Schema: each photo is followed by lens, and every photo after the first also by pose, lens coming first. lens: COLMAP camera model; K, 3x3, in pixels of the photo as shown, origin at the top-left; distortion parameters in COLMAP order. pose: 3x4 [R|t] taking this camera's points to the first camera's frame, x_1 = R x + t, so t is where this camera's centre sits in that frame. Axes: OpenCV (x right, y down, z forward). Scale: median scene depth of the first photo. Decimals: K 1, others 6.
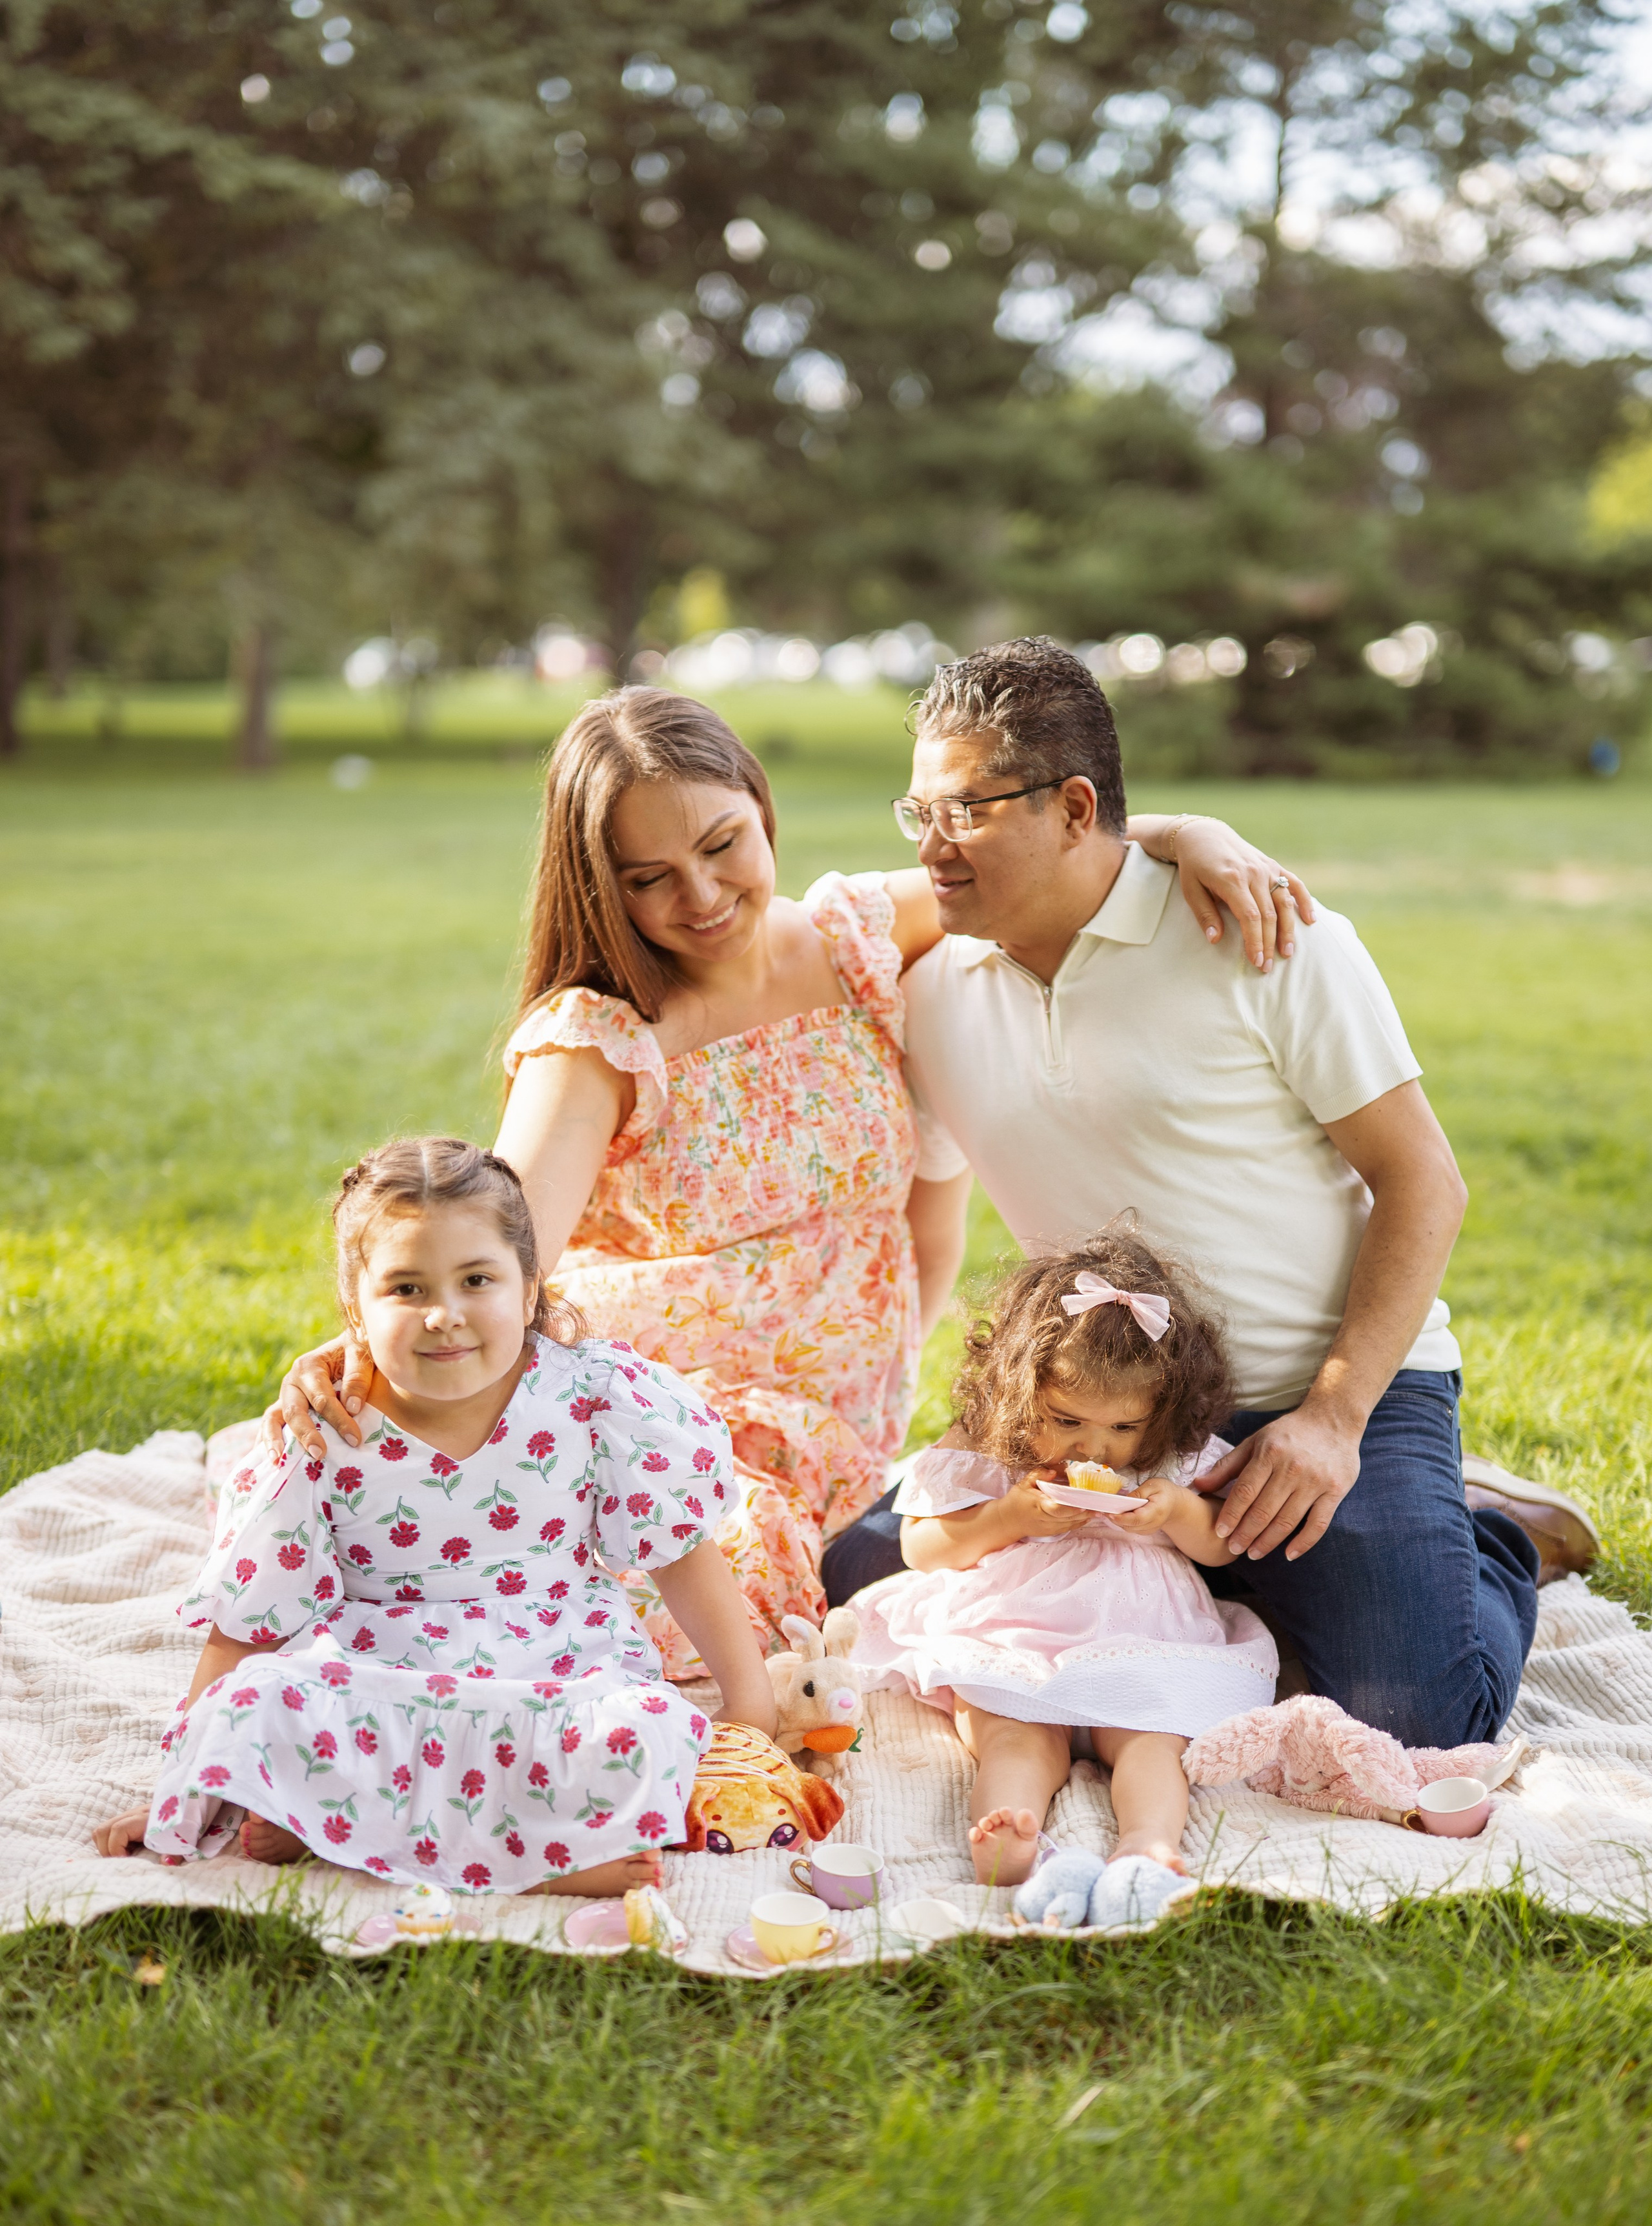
lens RADIAL K [[3555.3, 0, 841.3], [0, 3555.3, 1106.9], [0, 0, 1]] dist [0.075457, 0.000000]
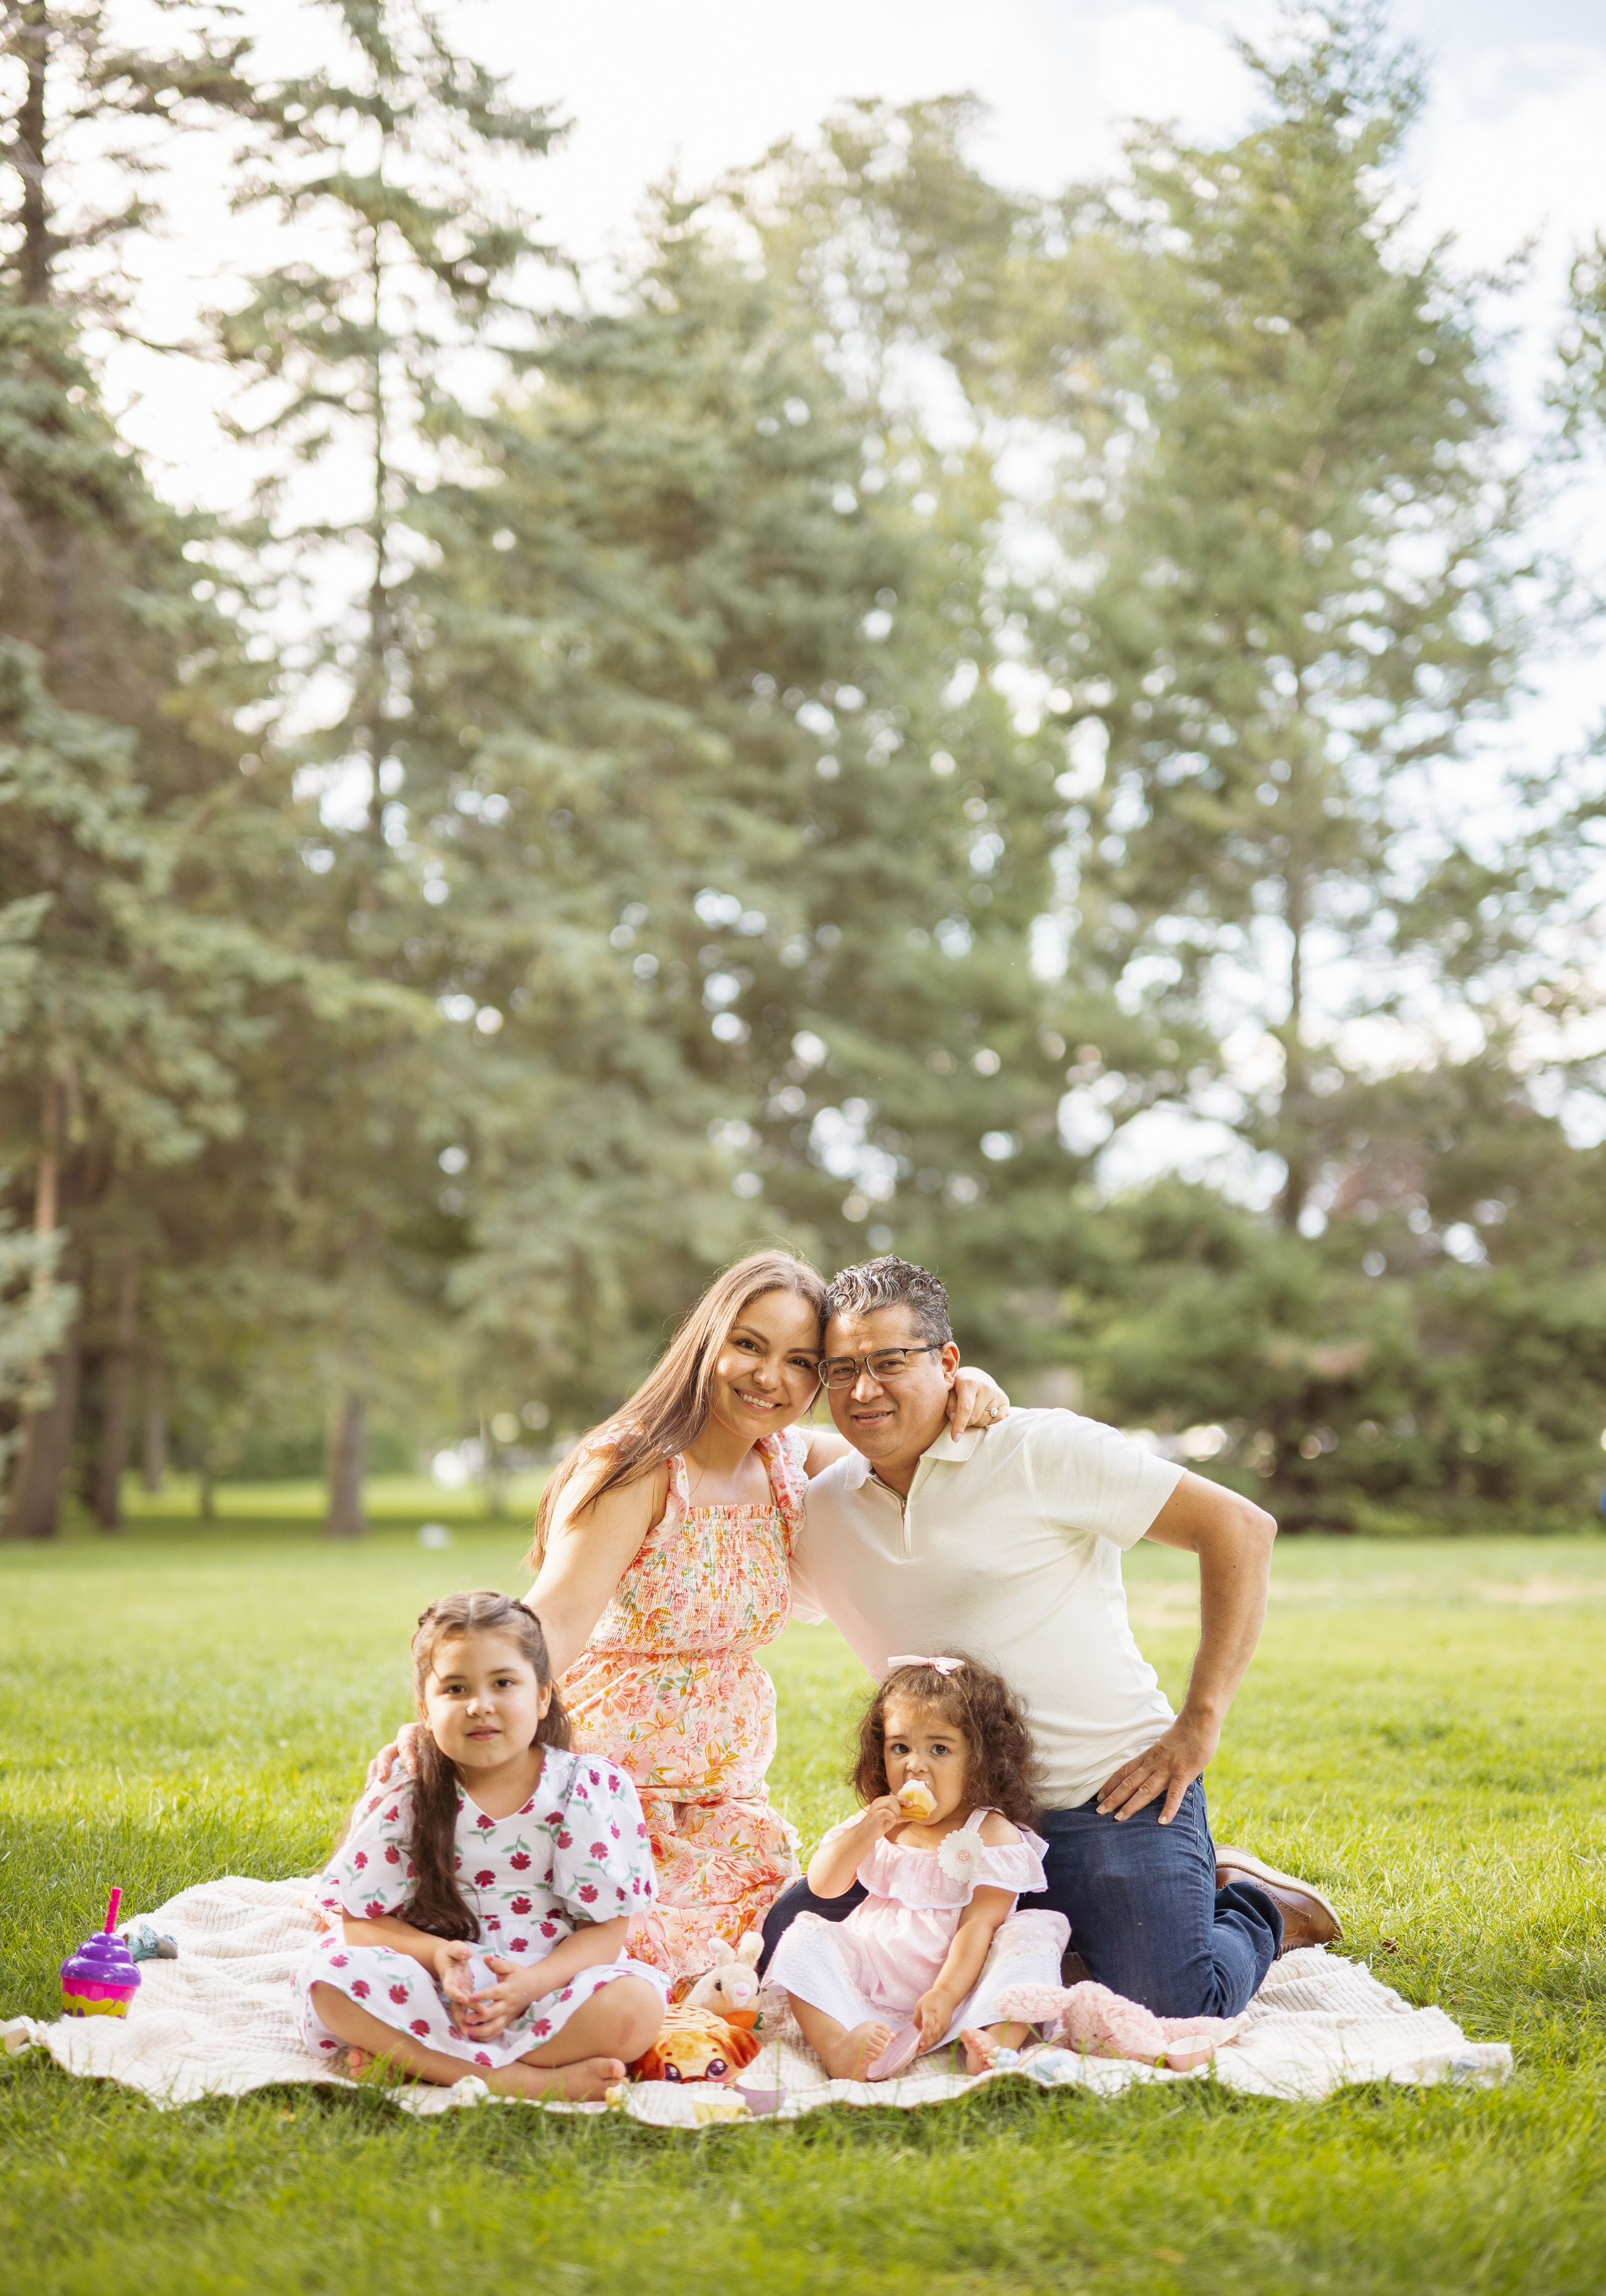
lens RADIAL K [[3439.1, 0, 792.1], [0, 3439.1, 1228.2], [0, 0, 1]] dist [0.149254, 0.000000]
pose [[0.999373, -0.013332, -0.032797, 0.004159], [0.007014, 0.982581, -0.185703, 0.008376], [0.034702, 0.185356, 0.982058, -0.026969]]
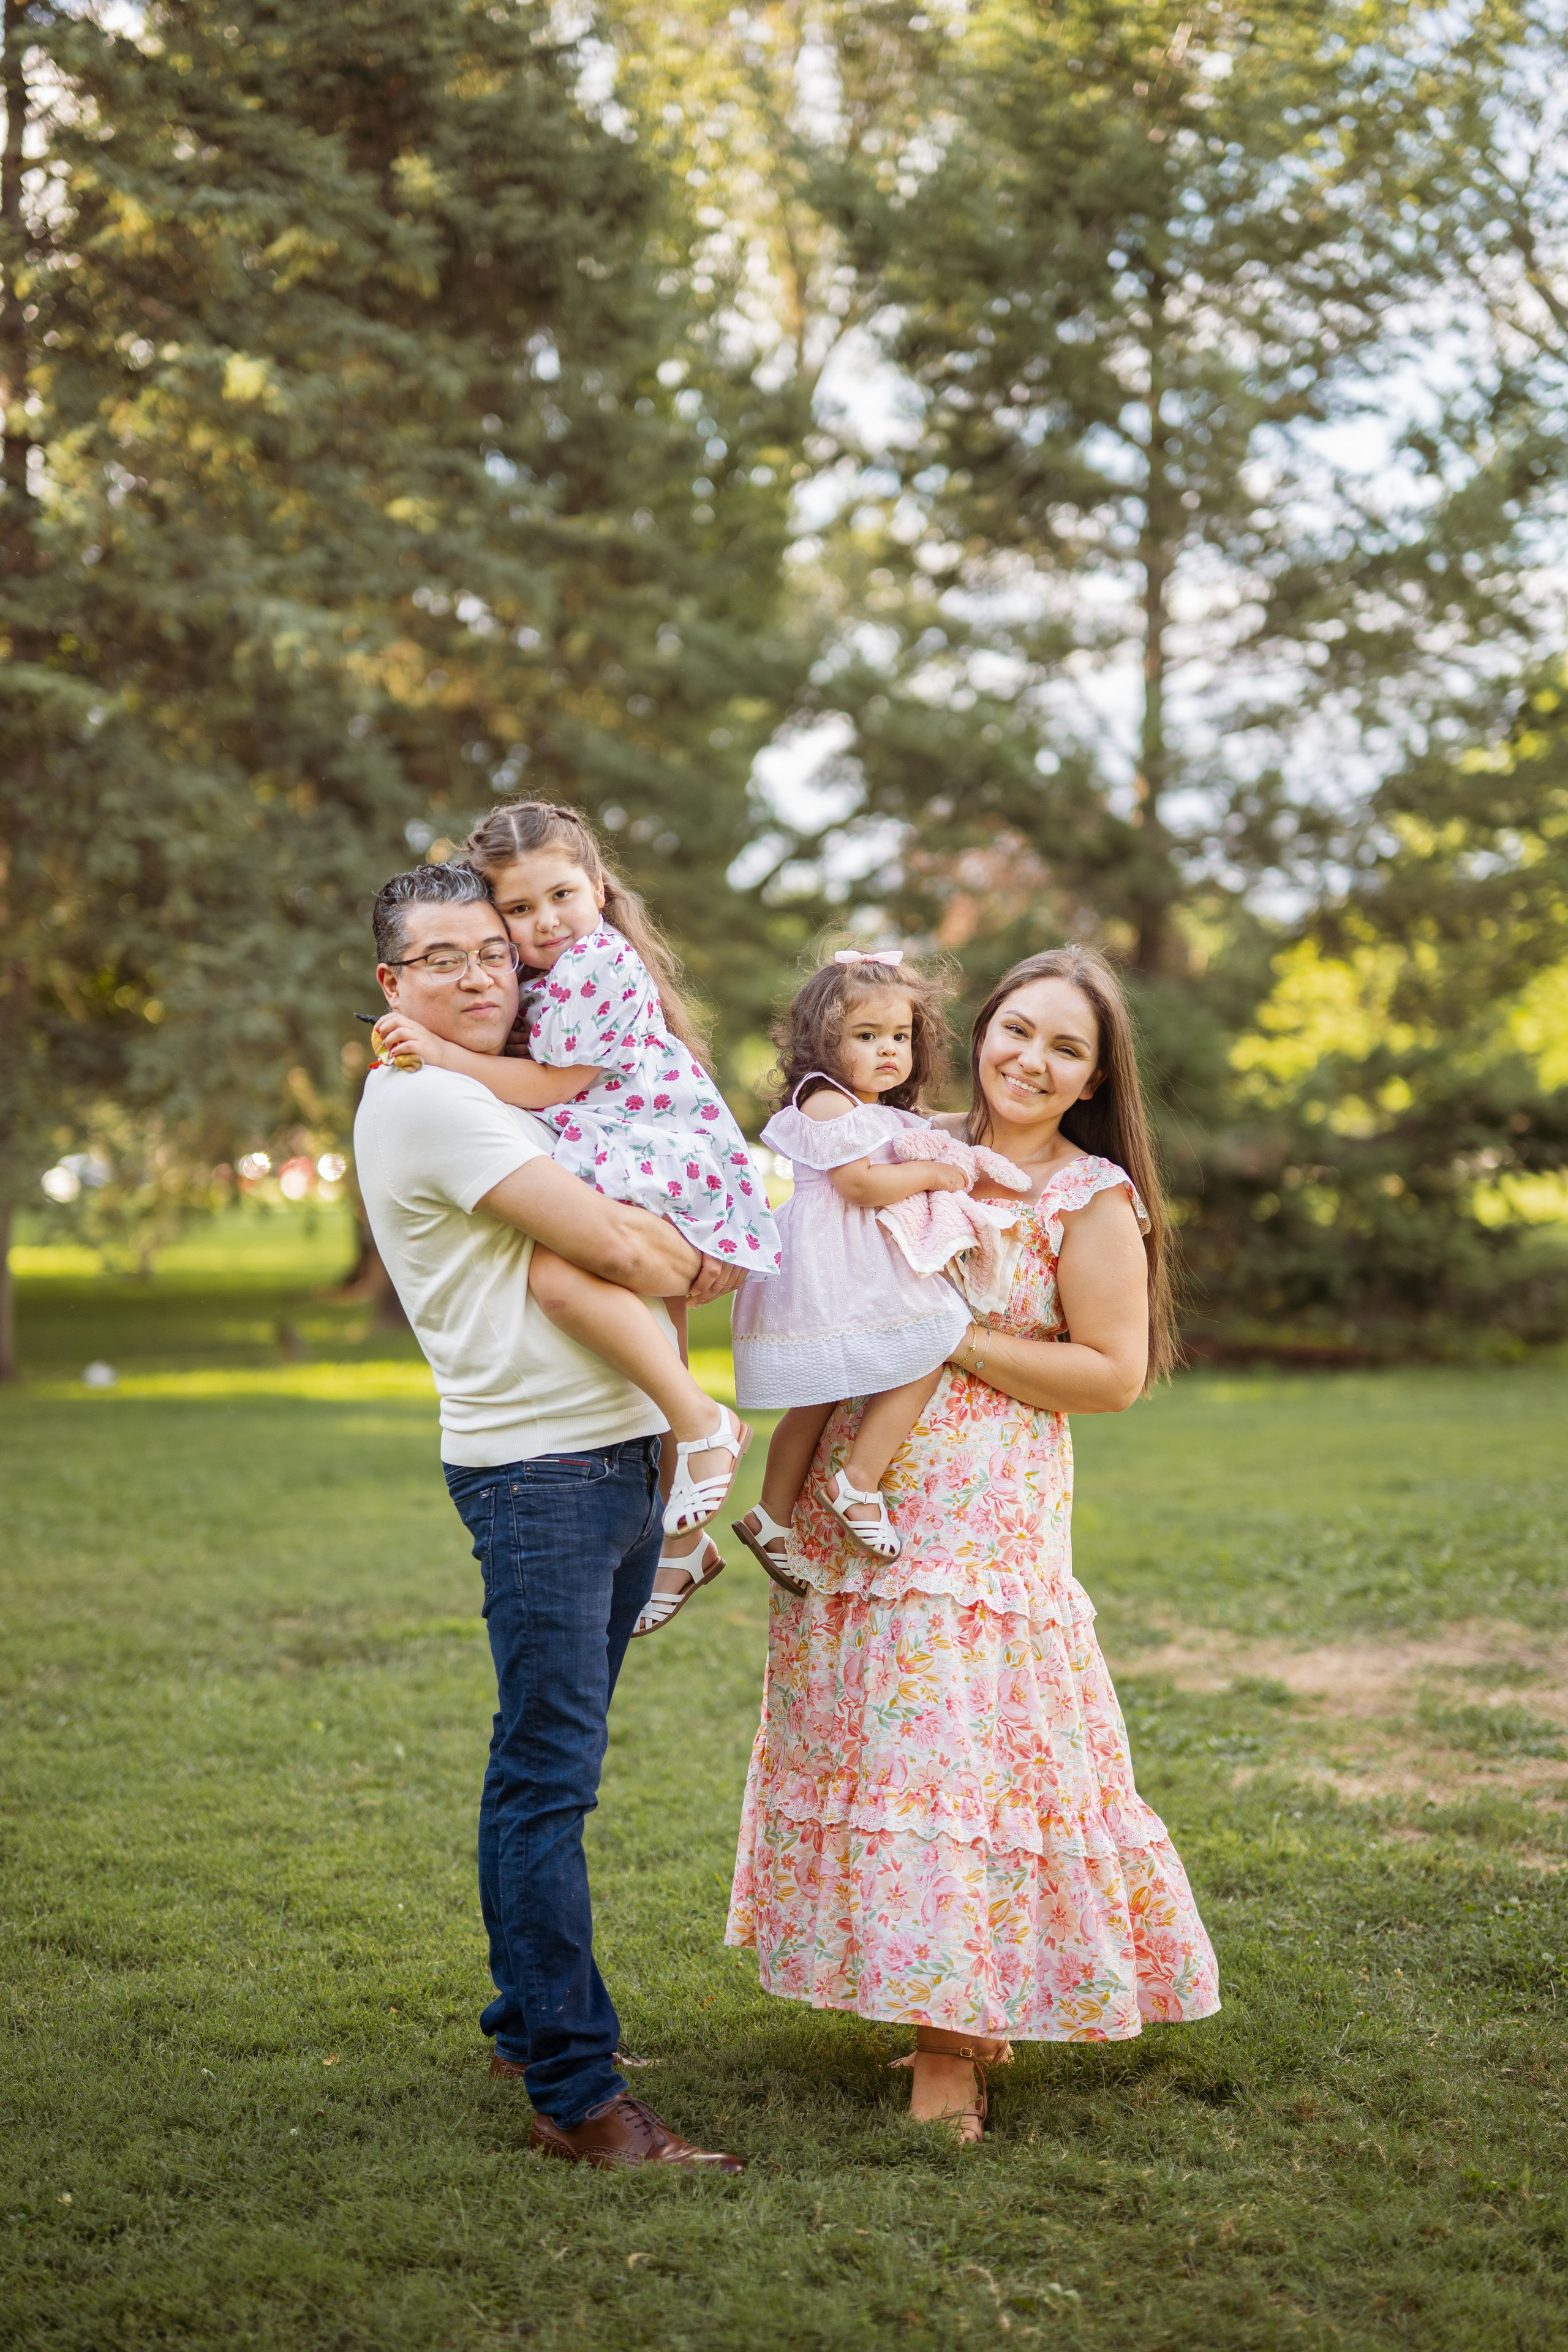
lens RADIAL K [[3605.7, 0, 872.2], [0, 3605.7, 1197.6], [0, 0, 1]] dist [0.005178, 0.000000]
pose [[0.996499, -0.019468, 0.081304, -0.032700], [0.029021, 0.992588, -0.118016, -0.037988], [-0.078404, 0.119962, 0.989678, 0.172739]]
